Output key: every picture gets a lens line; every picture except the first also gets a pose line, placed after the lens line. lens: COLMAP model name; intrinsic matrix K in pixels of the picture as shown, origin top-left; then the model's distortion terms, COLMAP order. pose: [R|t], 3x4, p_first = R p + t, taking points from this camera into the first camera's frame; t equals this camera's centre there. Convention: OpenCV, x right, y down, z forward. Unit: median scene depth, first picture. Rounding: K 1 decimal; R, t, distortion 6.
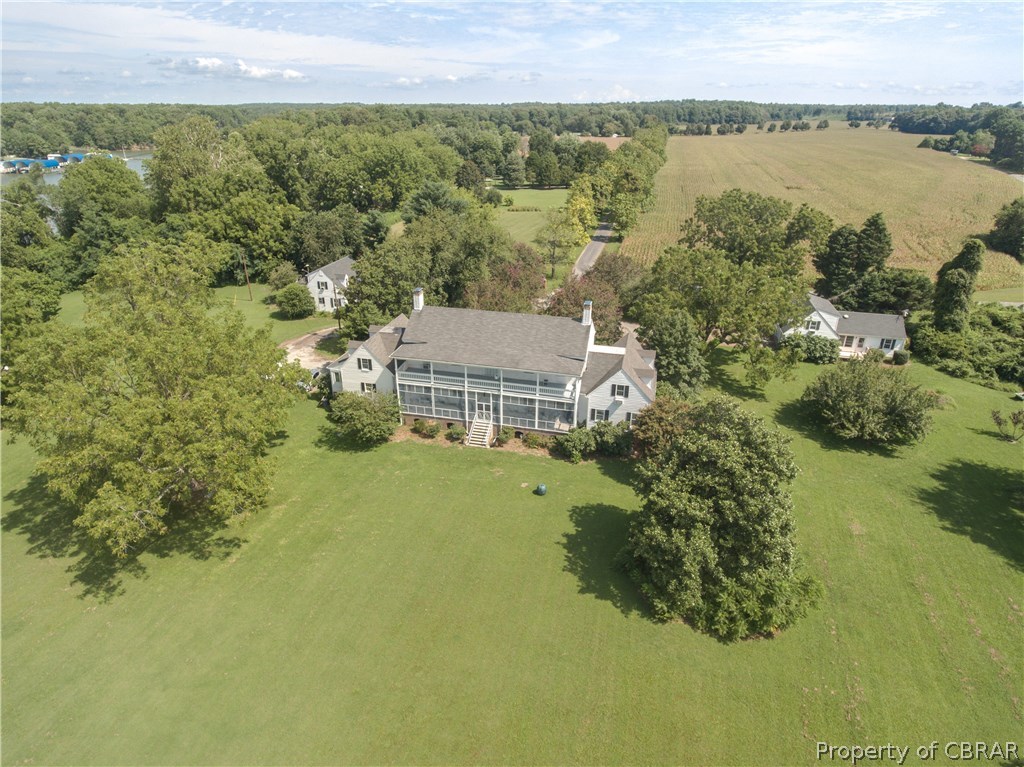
lens RADIAL K [[599.5, 0, 512.0], [0, 599.5, 383.5], [0, 0, 1]] dist [-0.005949, -0.003878]
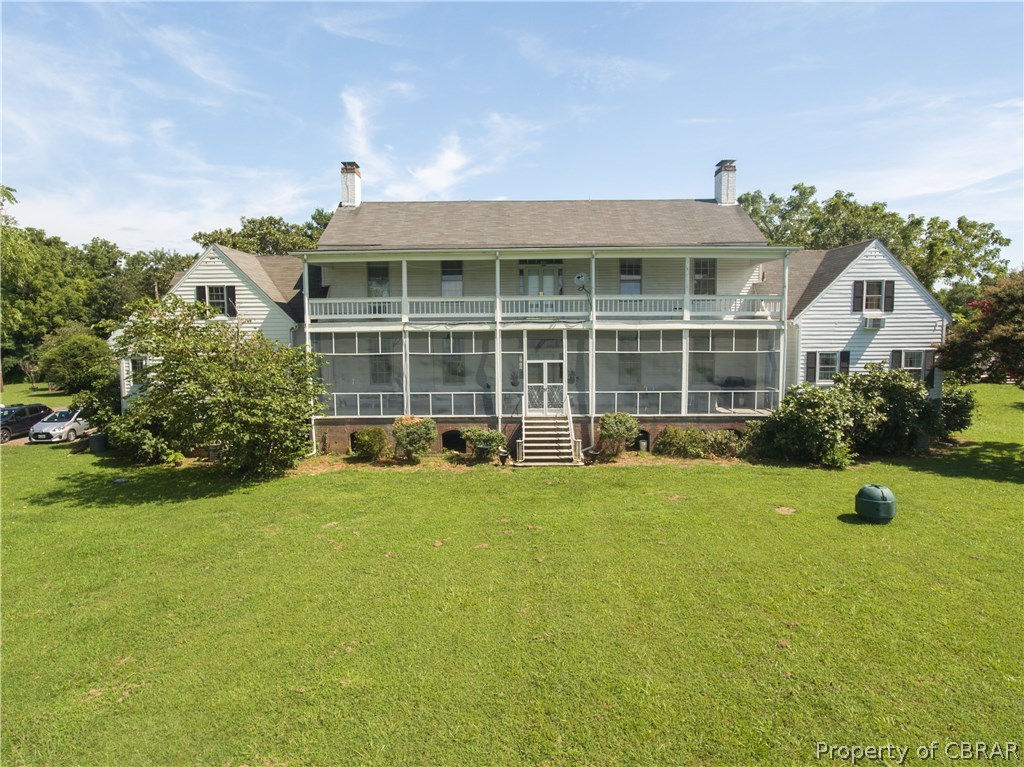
lens RADIAL K [[599.5, 0, 512.0], [0, 599.5, 383.5], [0, 0, 1]] dist [-0.005949, -0.003878]
pose [[0.971907, -0.030173, 0.233422, -0.158647], [0.107687, 0.938861, -0.327021, 0.170909], [-0.209284, 0.342970, 0.915736, 0.652924]]
